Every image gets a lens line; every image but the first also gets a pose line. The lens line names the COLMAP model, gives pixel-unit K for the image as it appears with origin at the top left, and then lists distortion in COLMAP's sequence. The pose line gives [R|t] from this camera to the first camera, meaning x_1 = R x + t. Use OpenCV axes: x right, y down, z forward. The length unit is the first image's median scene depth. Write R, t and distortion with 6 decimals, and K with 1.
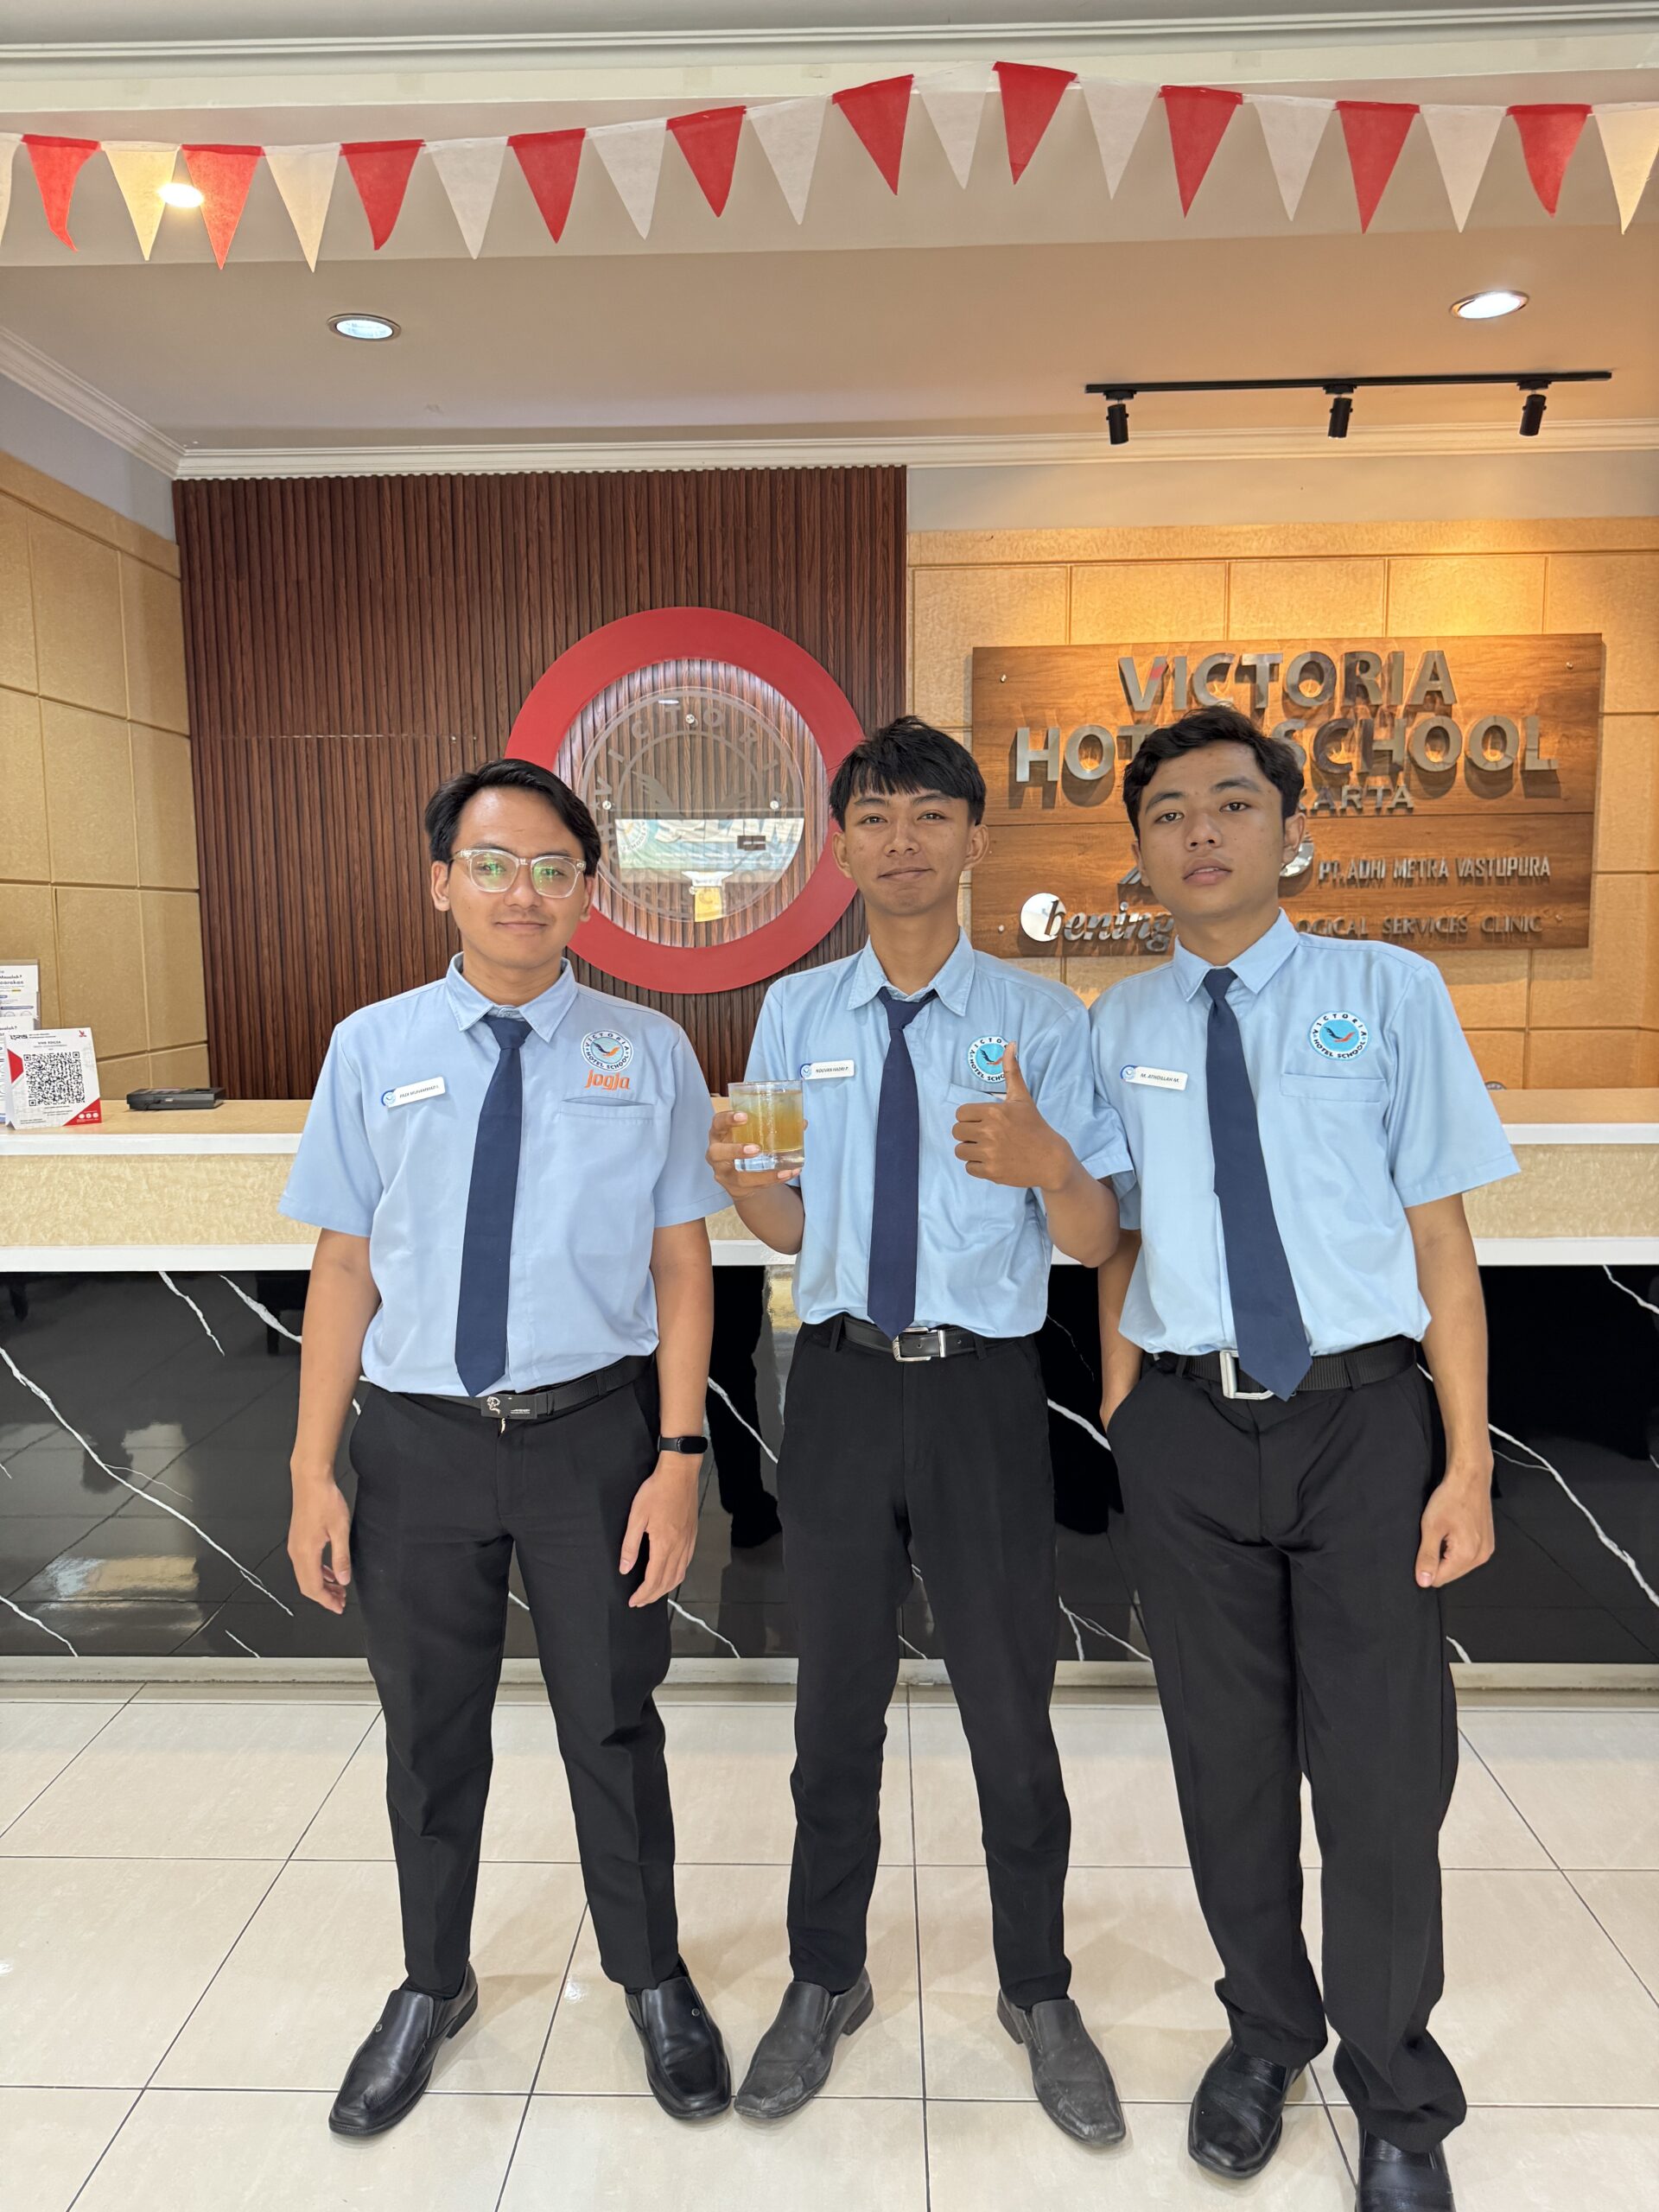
lens RADIAL K [[1542.1, 0, 829.5], [0, 1542.1, 1106.0], [0, 0, 1]] dist [-0.010207, -0.010181]
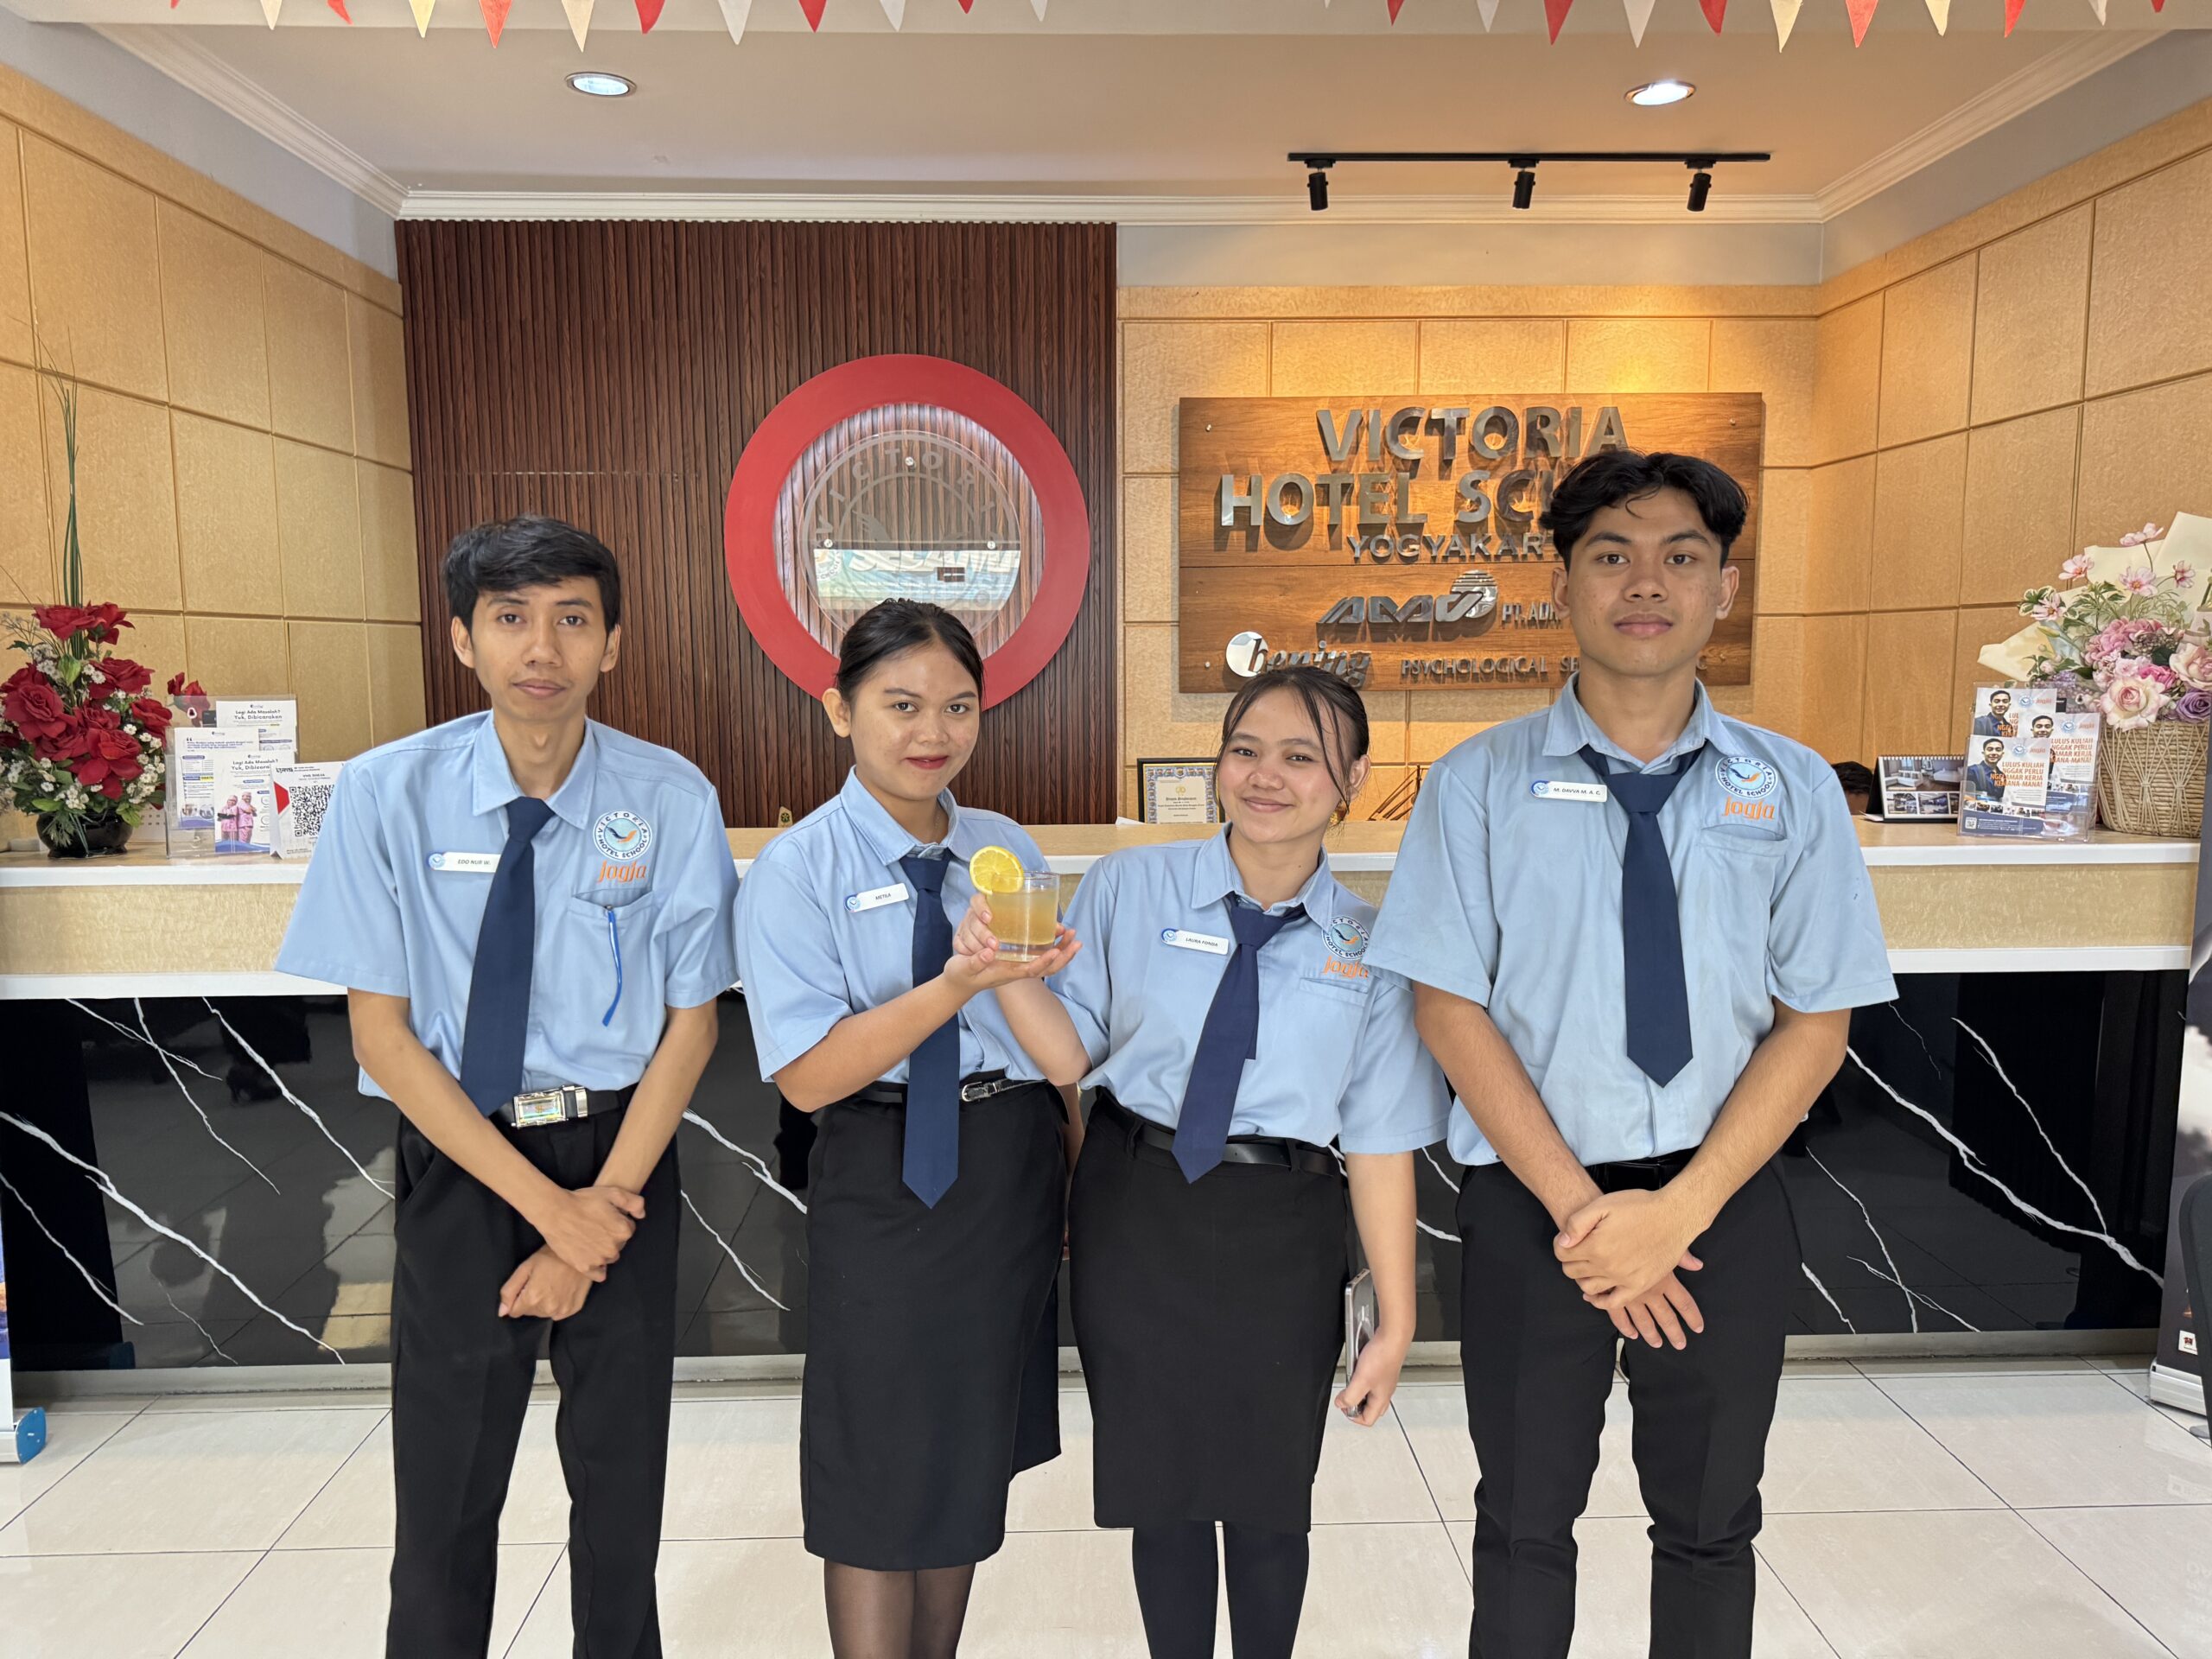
lens RADIAL K [[1542.1, 0, 1112.4], [0, 1542.1, 830.9], [0, 0, 1]] dist [-0.010207, -0.010181]
pose [[0.997885, -0.002294, 0.064963, -0.021586], [0.002407, 0.999996, -0.001654, -0.000348], [-0.064959, 0.001807, 0.997886, -0.044612]]
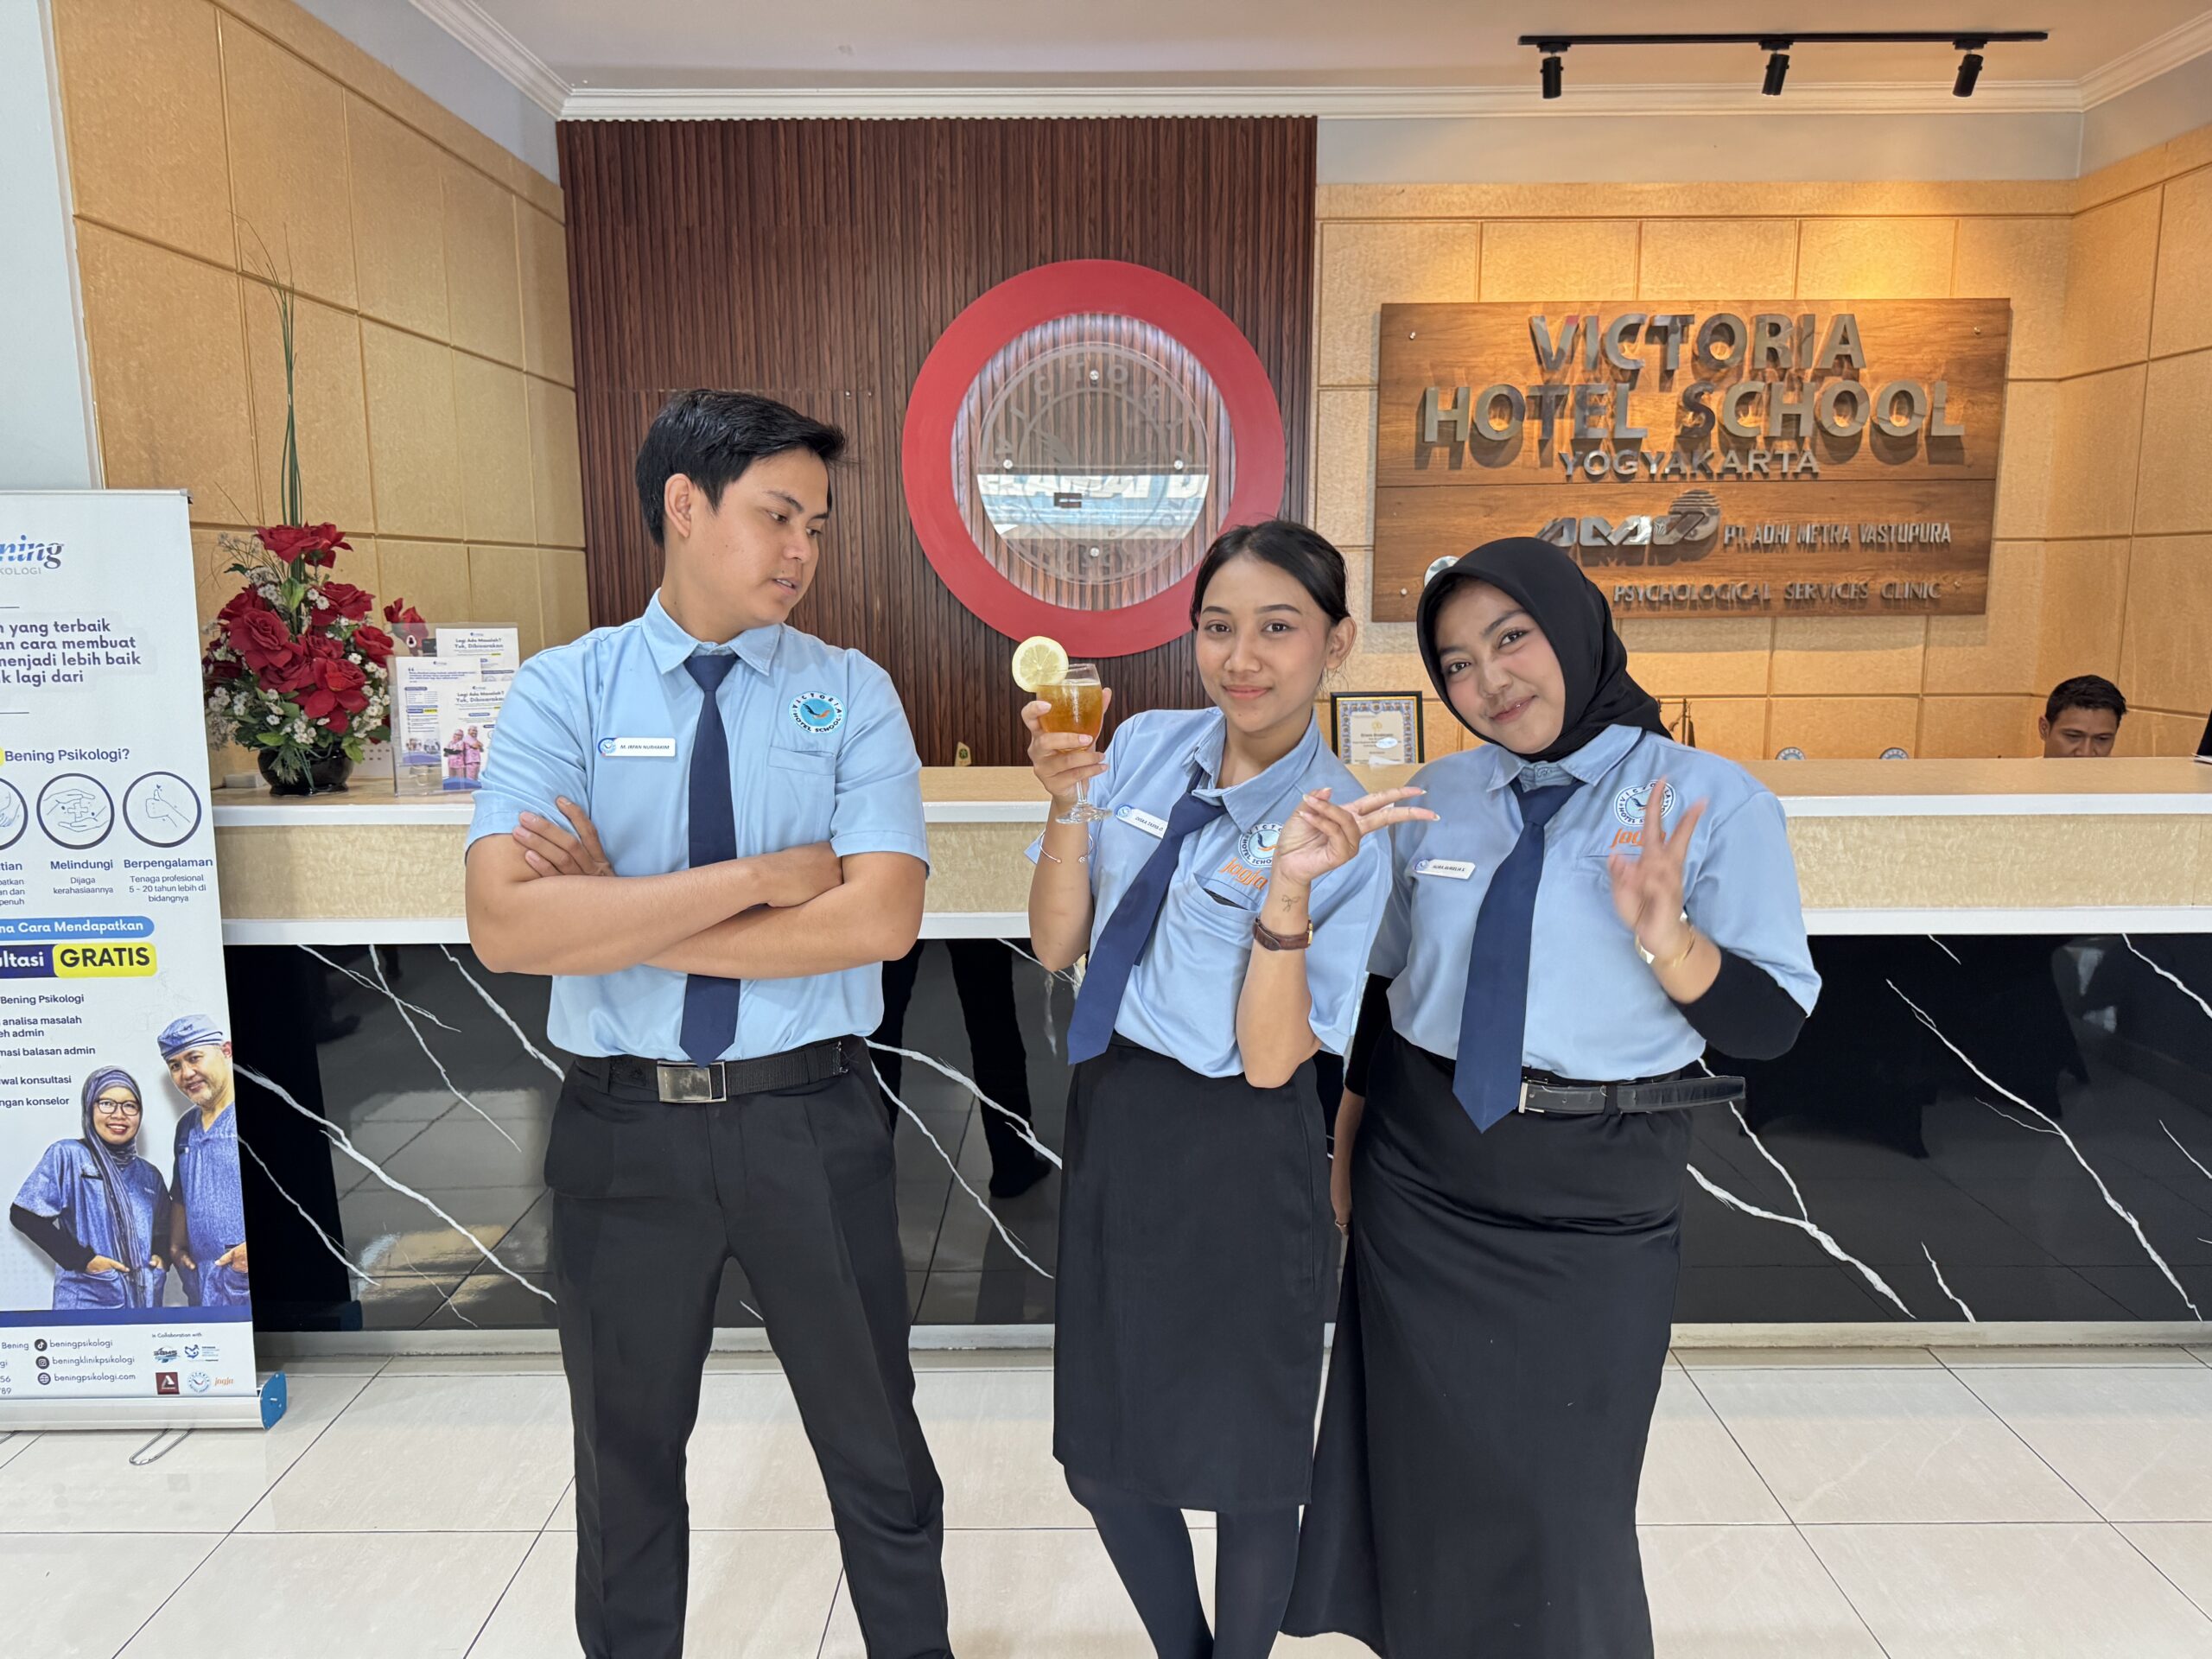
lens RADIAL K [[1542.1, 0, 1112.4], [0, 1542.1, 830.9], [0, 0, 1]] dist [-0.010207, -0.010181]
pose [[0.999598, 0.000765, 0.028332, -0.107405], [-0.002000, 0.999047, 0.043603, -0.004163], [-0.028272, -0.043642, 0.998647, 0.006579]]
